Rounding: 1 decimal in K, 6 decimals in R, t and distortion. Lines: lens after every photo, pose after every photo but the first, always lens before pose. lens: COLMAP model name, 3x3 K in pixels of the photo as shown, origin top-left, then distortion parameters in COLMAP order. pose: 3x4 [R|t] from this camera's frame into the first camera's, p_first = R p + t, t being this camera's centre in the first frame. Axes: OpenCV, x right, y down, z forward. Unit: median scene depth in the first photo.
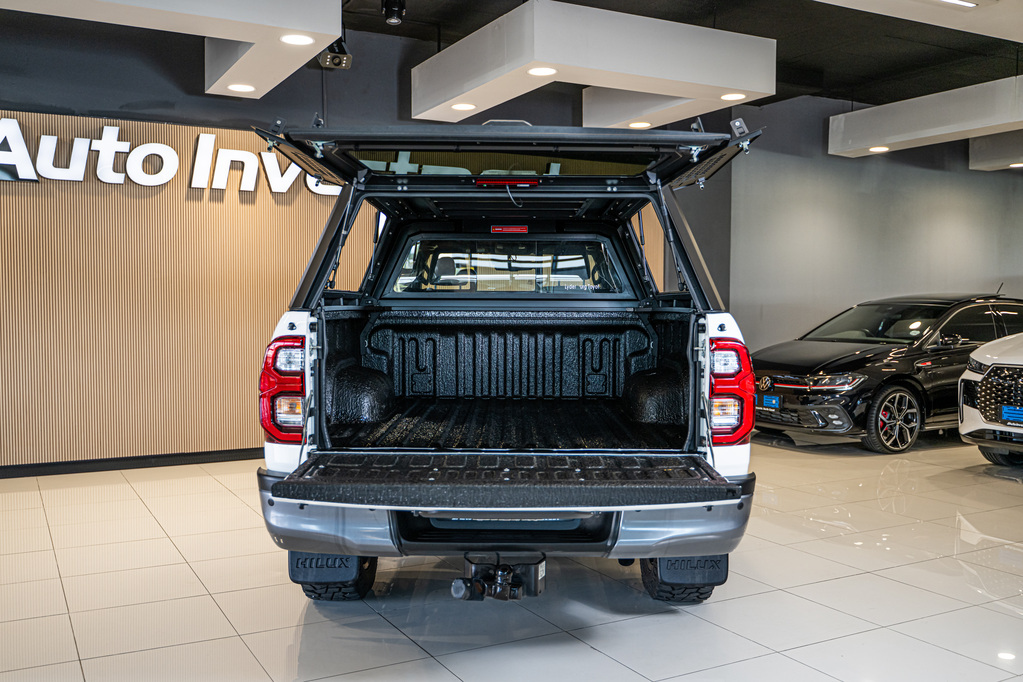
lens RADIAL K [[967.5, 0, 511.8], [0, 967.5, 326.9], [0, 0, 1]] dist [-0.004135, 0.000000]
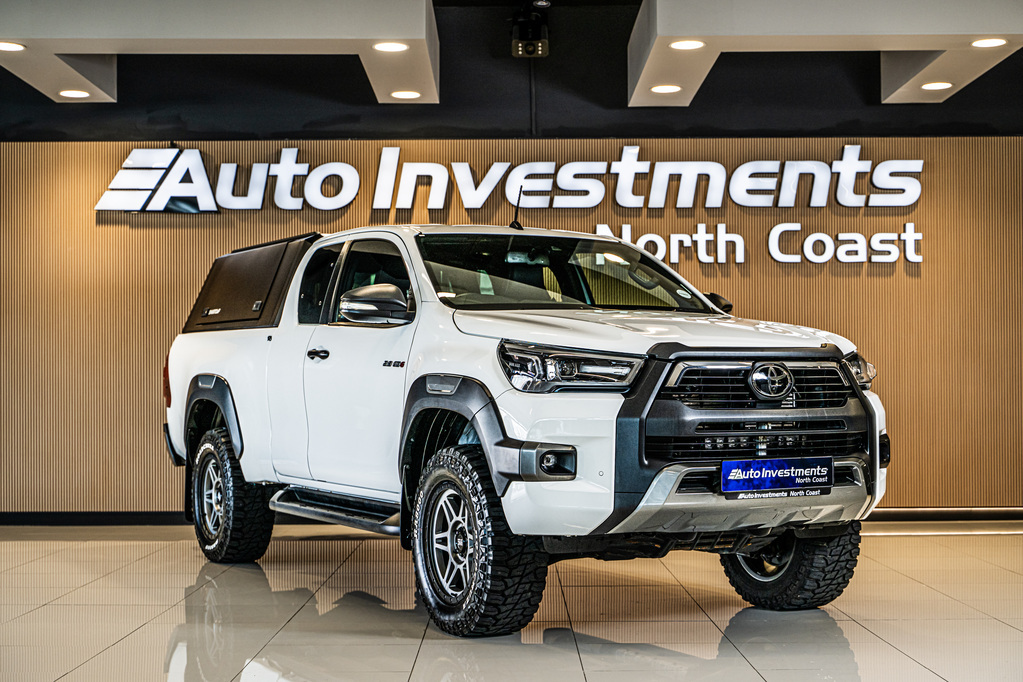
lens RADIAL K [[1632.9, 0, 504.9], [0, 1632.9, 386.4], [0, 0, 1]] dist [-0.004832, 0.000000]
pose [[0.881890, -0.011357, -0.471319, 0.686050], [-0.007849, 0.999218, -0.038765, 0.108481], [0.471390, 0.037885, 0.881111, -0.369668]]
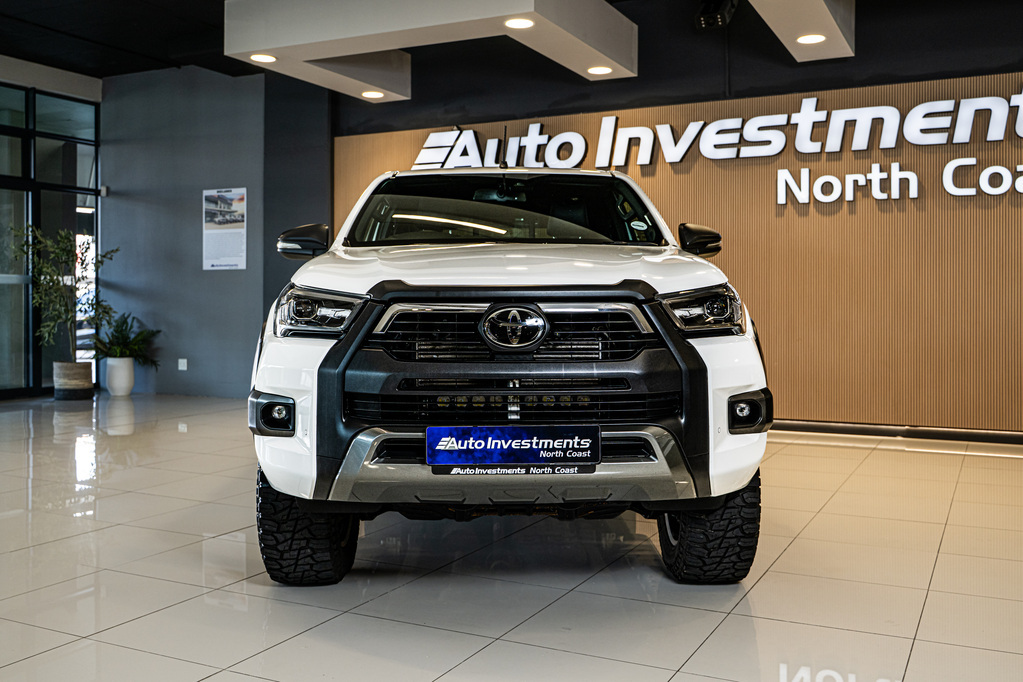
lens RADIAL K [[985.5, 0, 502.1], [0, 985.5, 305.3], [0, 0, 1]] dist [-0.008161, 0.000000]
pose [[0.566620, -0.003023, -0.823973, 0.763755], [-0.027675, 0.999359, -0.022698, 0.059484], [0.823514, 0.035664, 0.566174, 0.399995]]
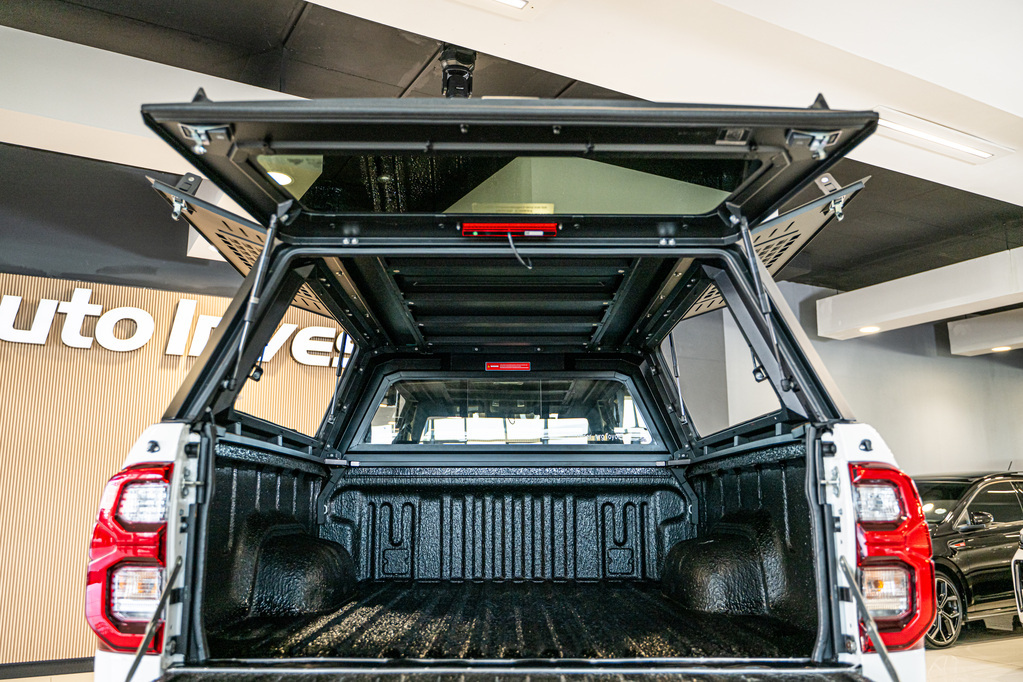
lens RADIAL K [[814.8, 0, 505.1], [0, 814.8, 344.8], [0, 0, 1]] dist [-0.002775, -0.004981]
pose [[0.999983, -0.004999, 0.002847, -0.006363], [0.005504, 0.975243, -0.221070, 0.033503], [-0.001672, 0.221082, 0.975254, 0.323565]]
